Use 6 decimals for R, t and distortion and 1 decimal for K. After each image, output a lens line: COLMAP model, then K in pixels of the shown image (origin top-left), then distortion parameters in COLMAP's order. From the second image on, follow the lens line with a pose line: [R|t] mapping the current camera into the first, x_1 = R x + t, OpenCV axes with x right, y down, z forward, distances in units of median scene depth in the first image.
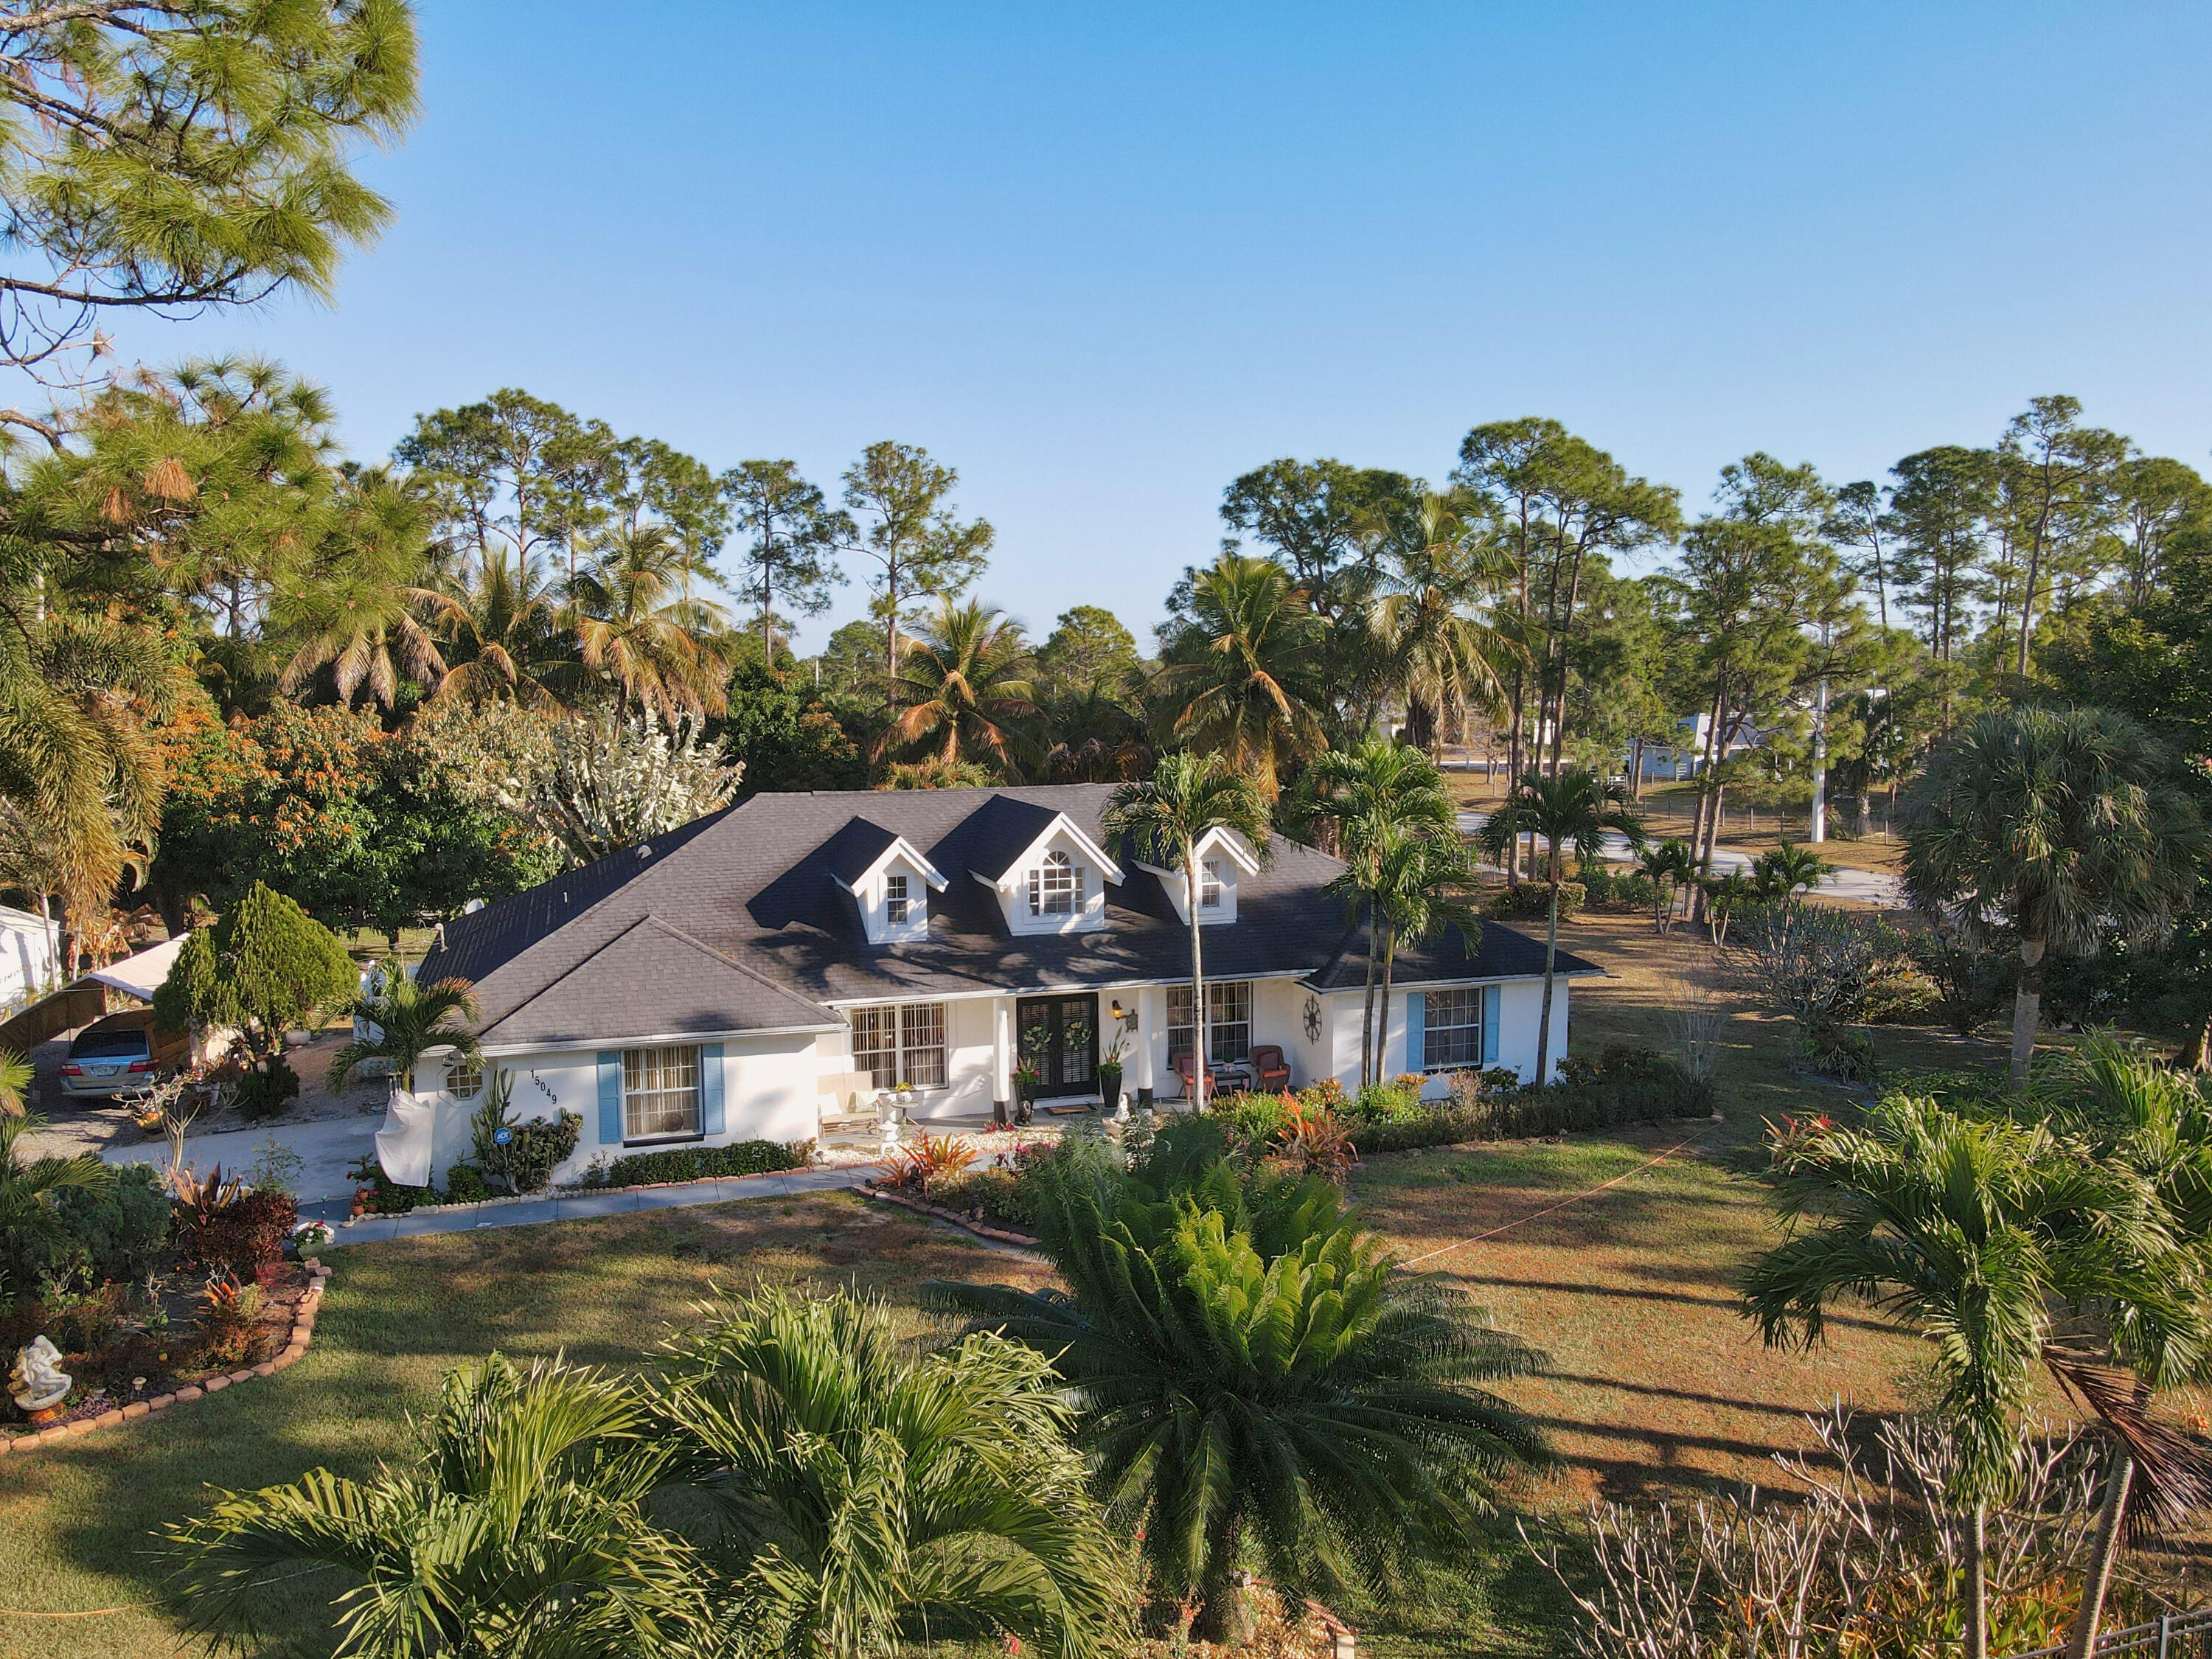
lens RADIAL K [[1540.3, 0, 1089.2], [0, 1540.3, 823.6], [0, 0, 1]] dist [0.006148, 0.007736]
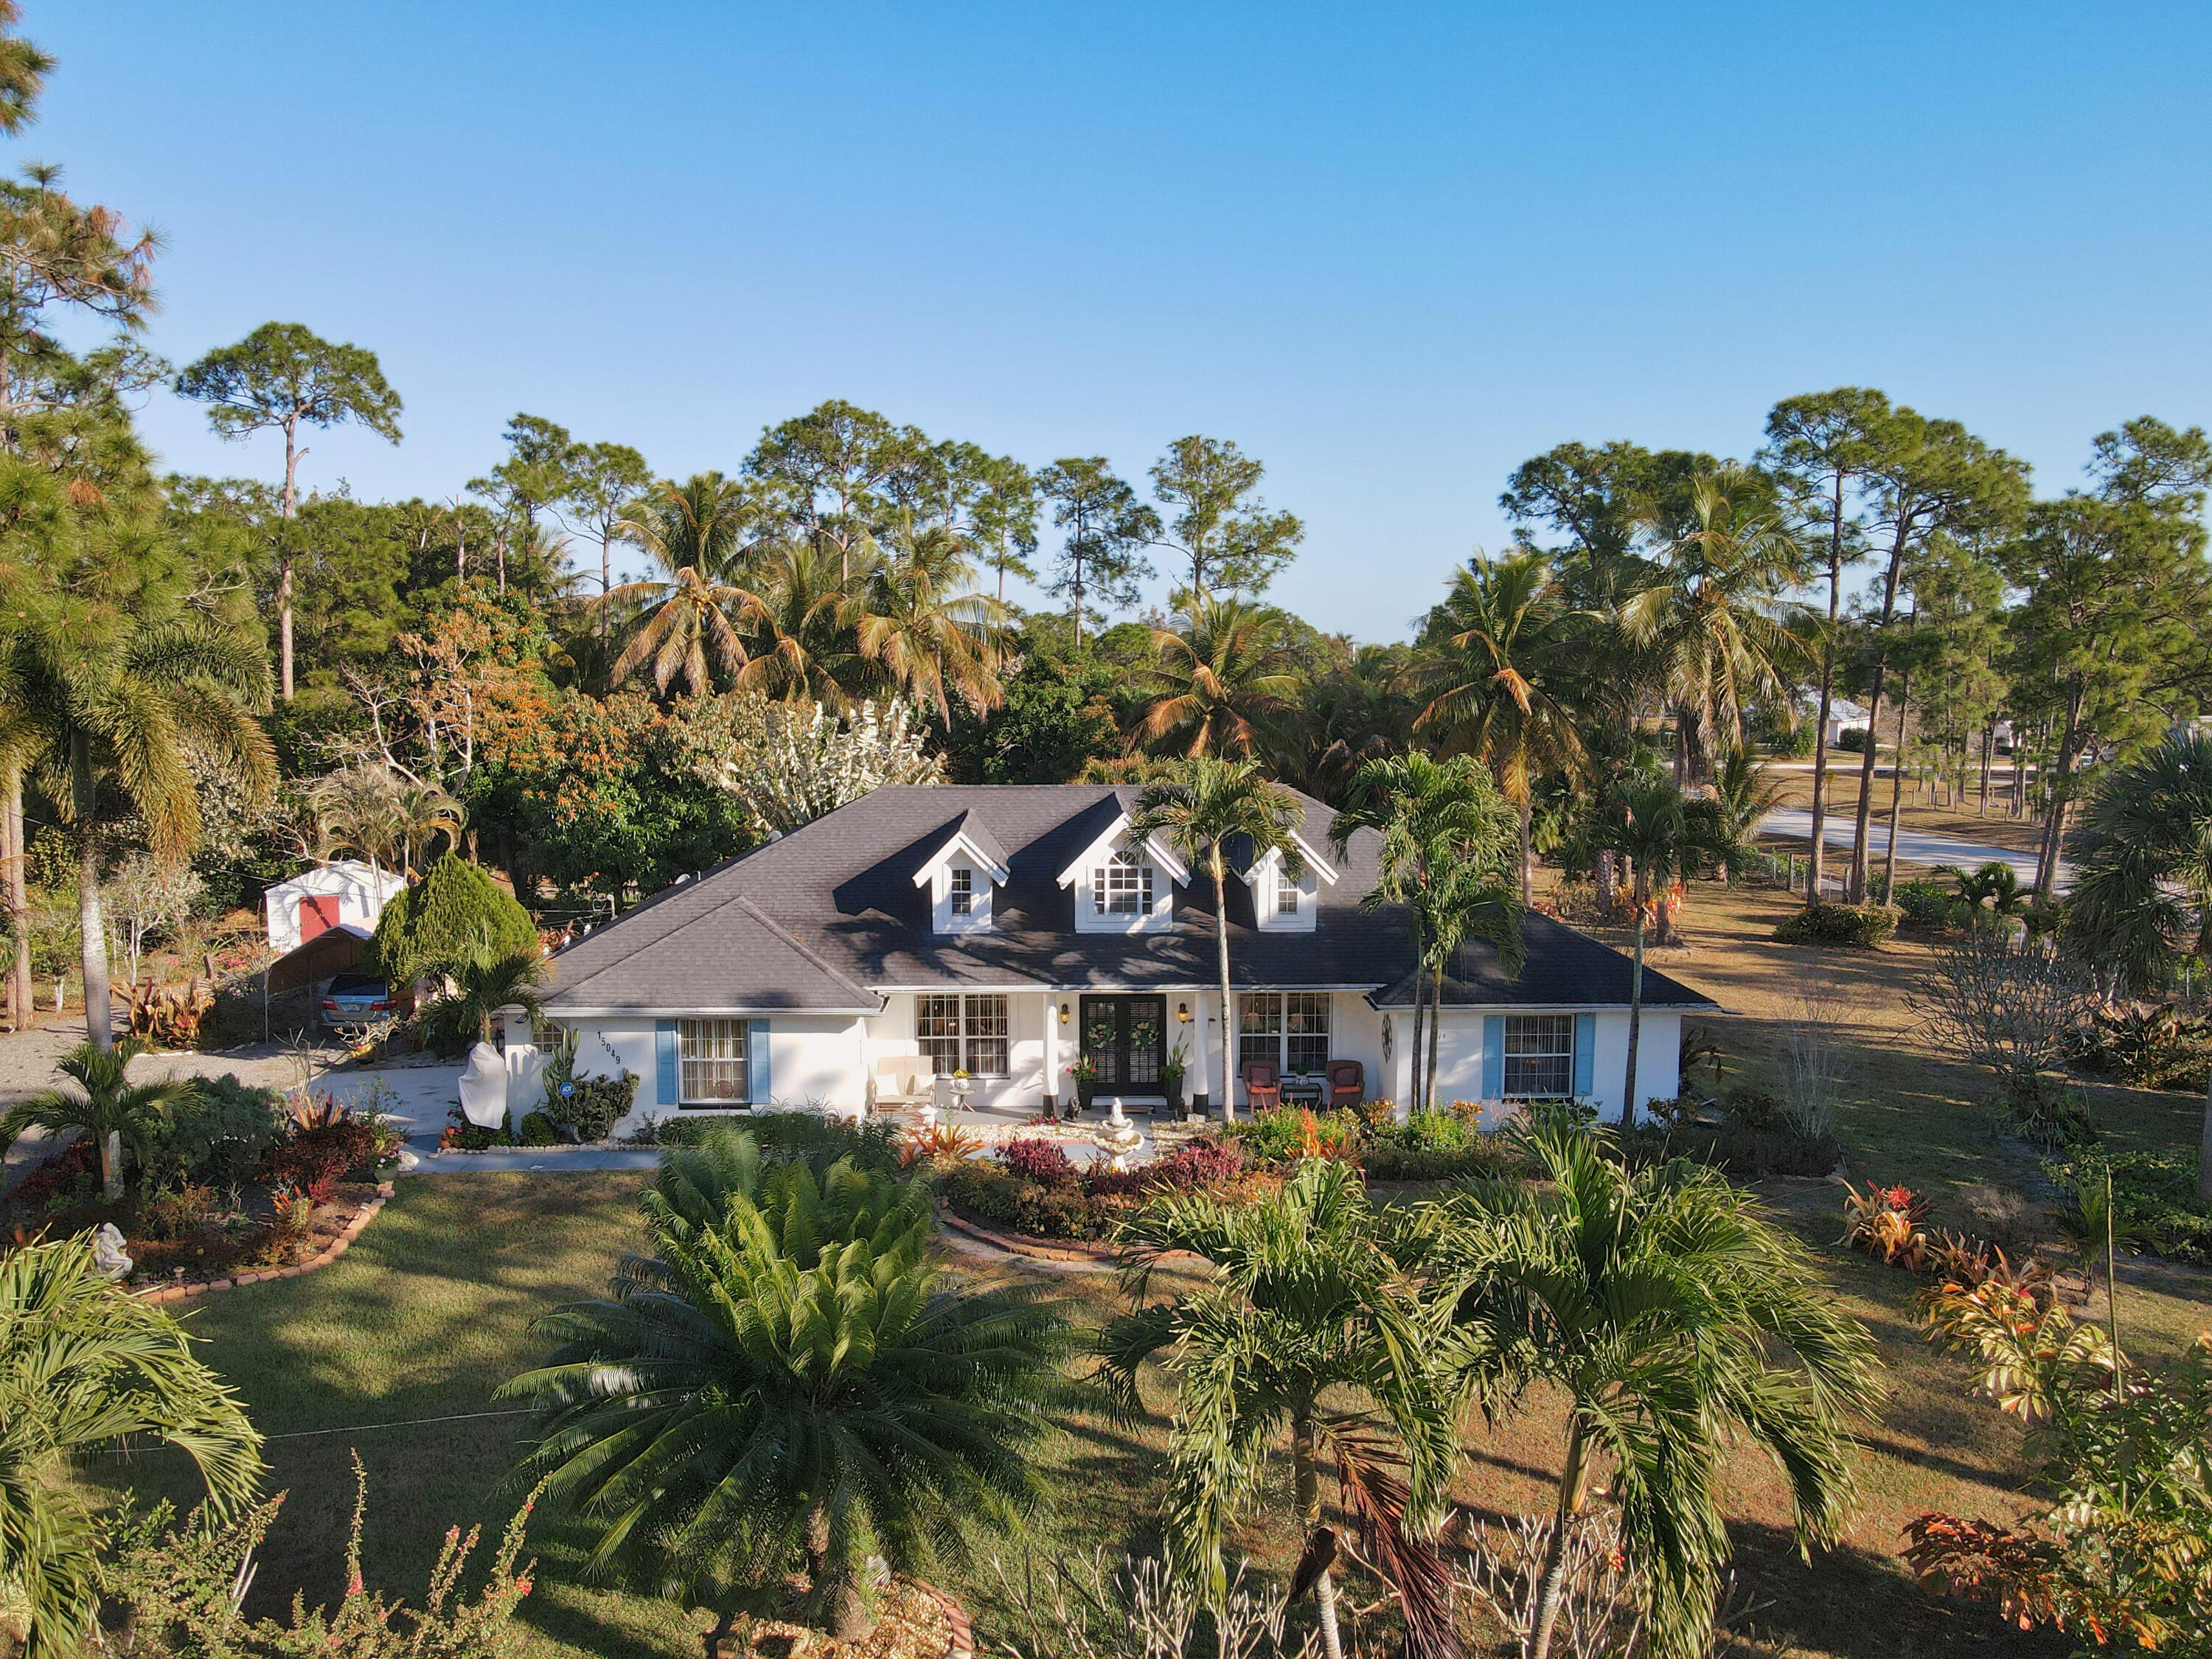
lens RADIAL K [[1540.3, 0, 1099.1], [0, 1540.3, 829.9], [0, 0, 1]] dist [0.006148, 0.007736]
pose [[0.963565, 0.034673, -0.265217, 0.153833], [-0.031756, 0.999379, 0.015281, -0.007307], [0.265582, -0.006302, 0.964068, 0.019146]]
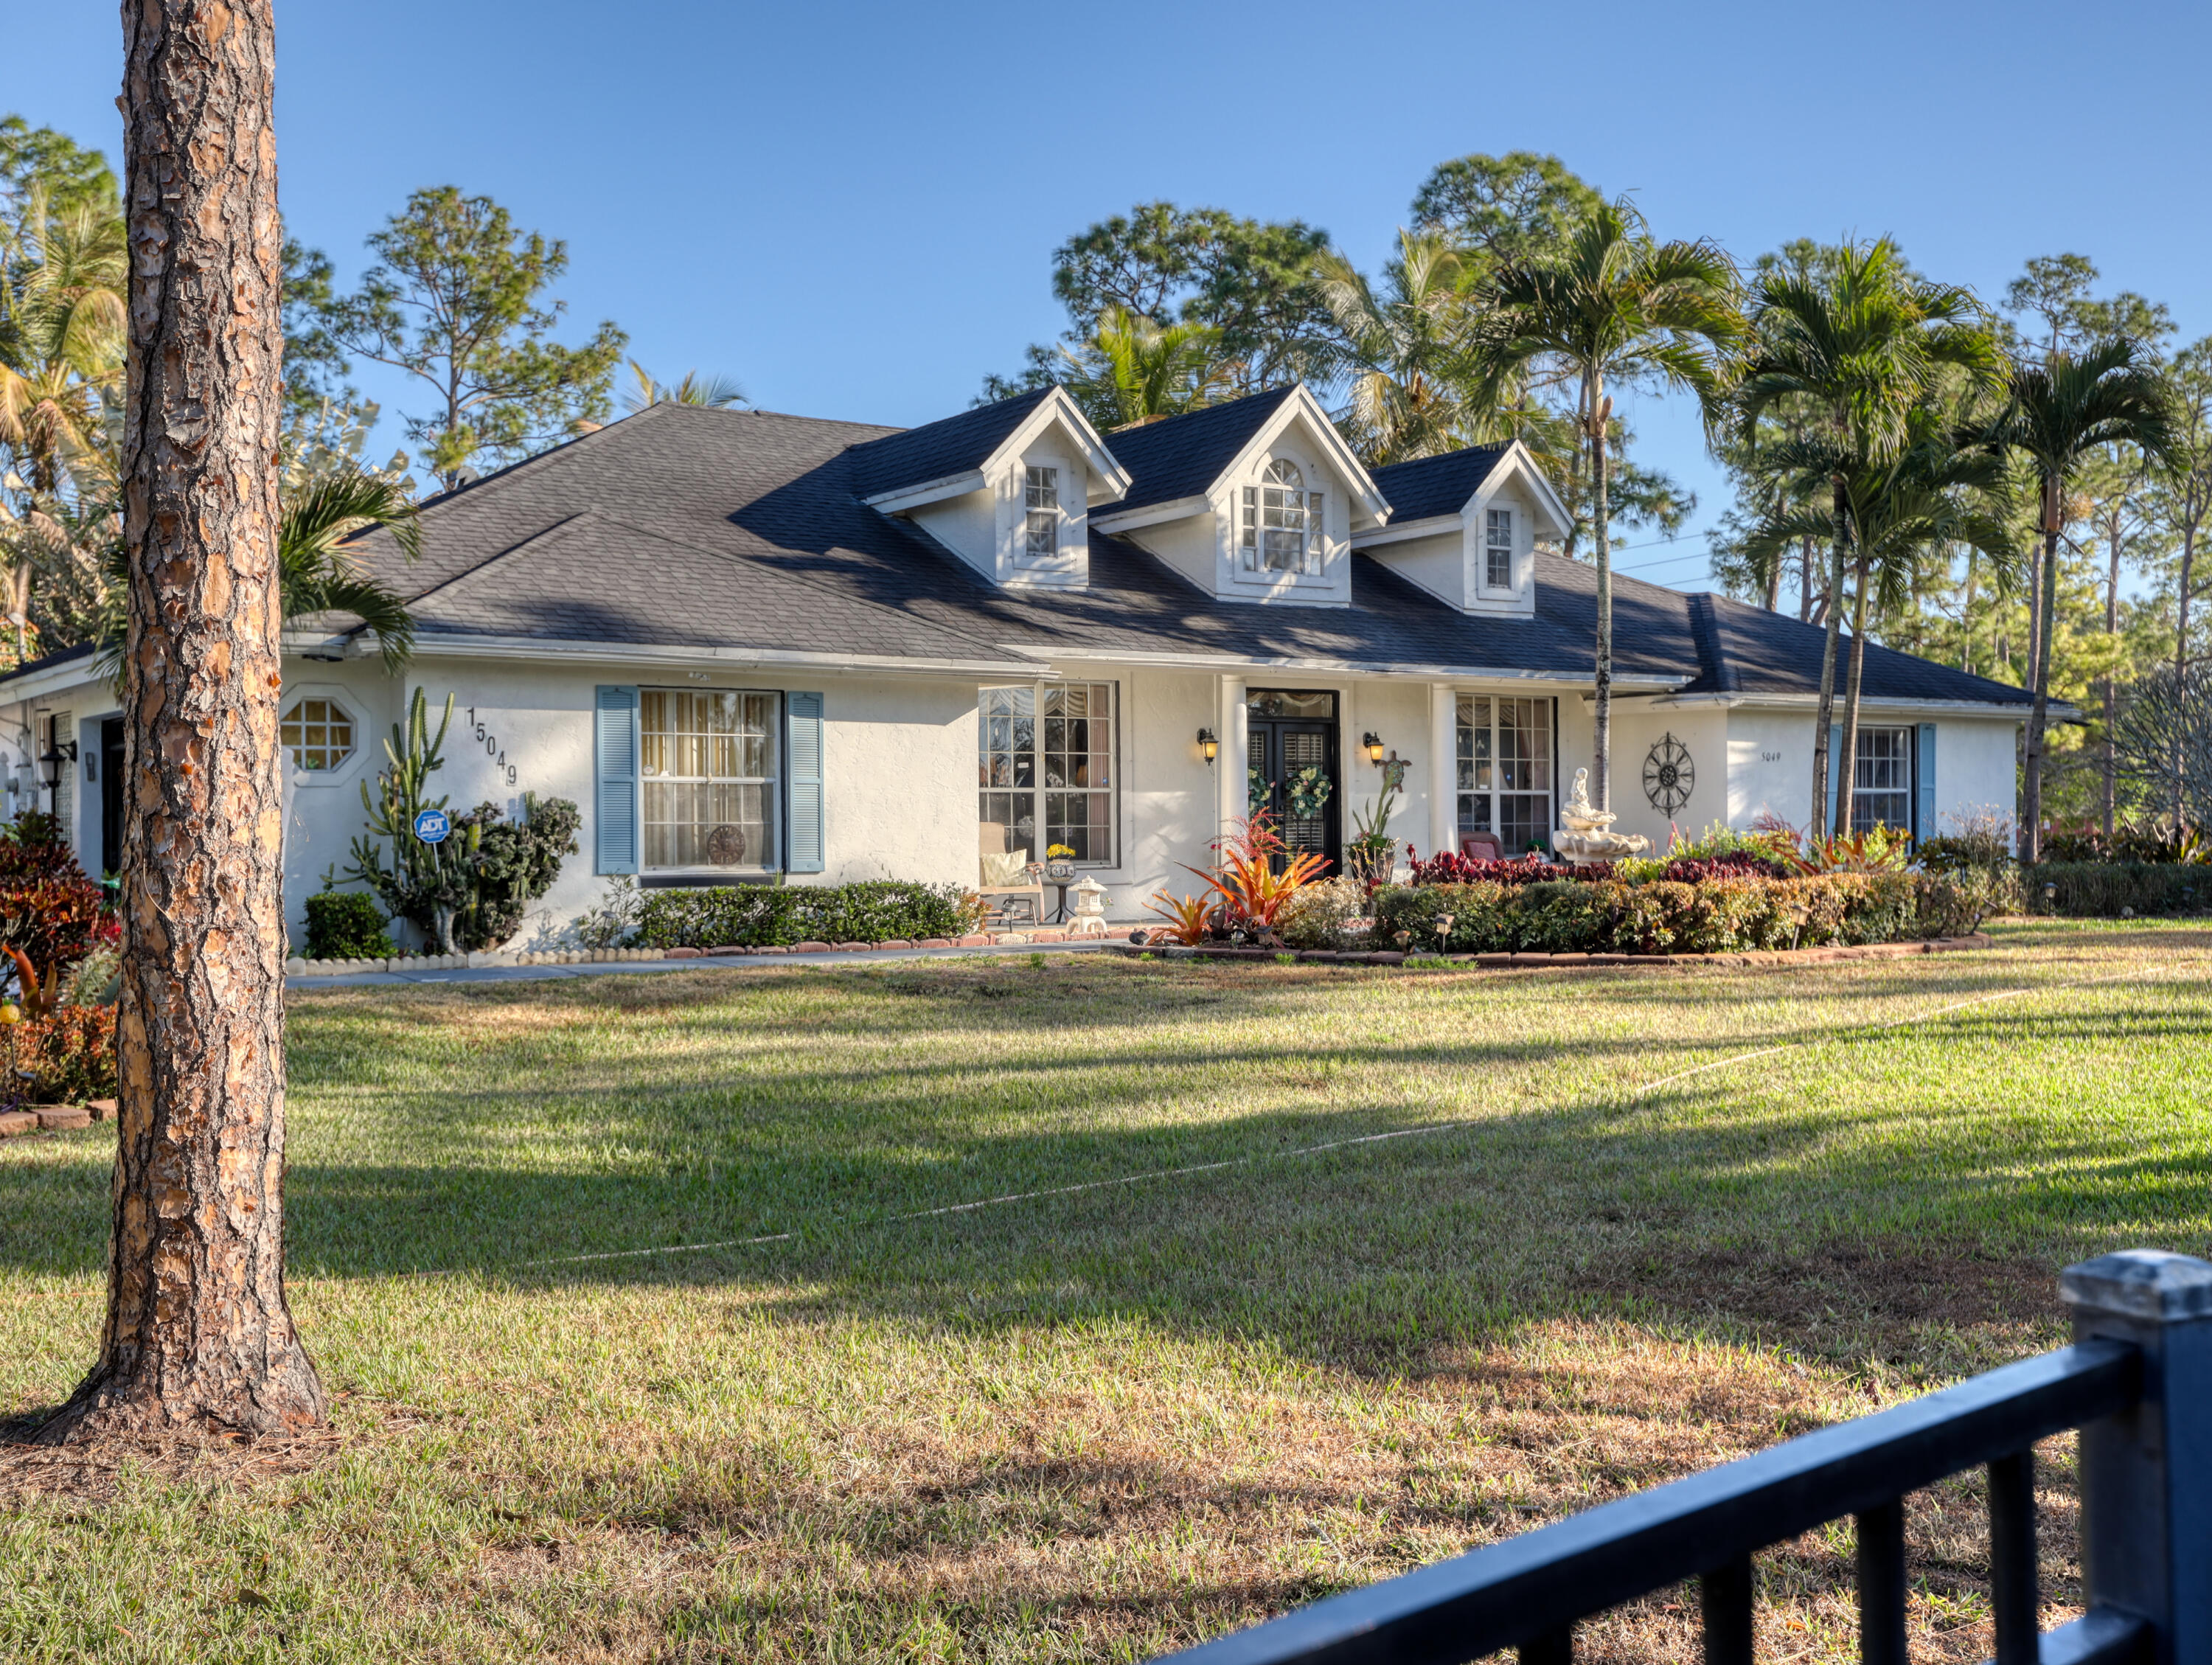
lens RADIAL K [[2231.4, 0, 1107.7], [0, 2231.4, 836.0], [0, 0, 1]] dist [0.084828, 0.000000]
pose [[0.965558, 0.001760, 0.260182, -0.200381], [0.018575, 0.996959, -0.075679, 0.146343], [-0.259524, 0.077906, 0.962589, 0.154769]]
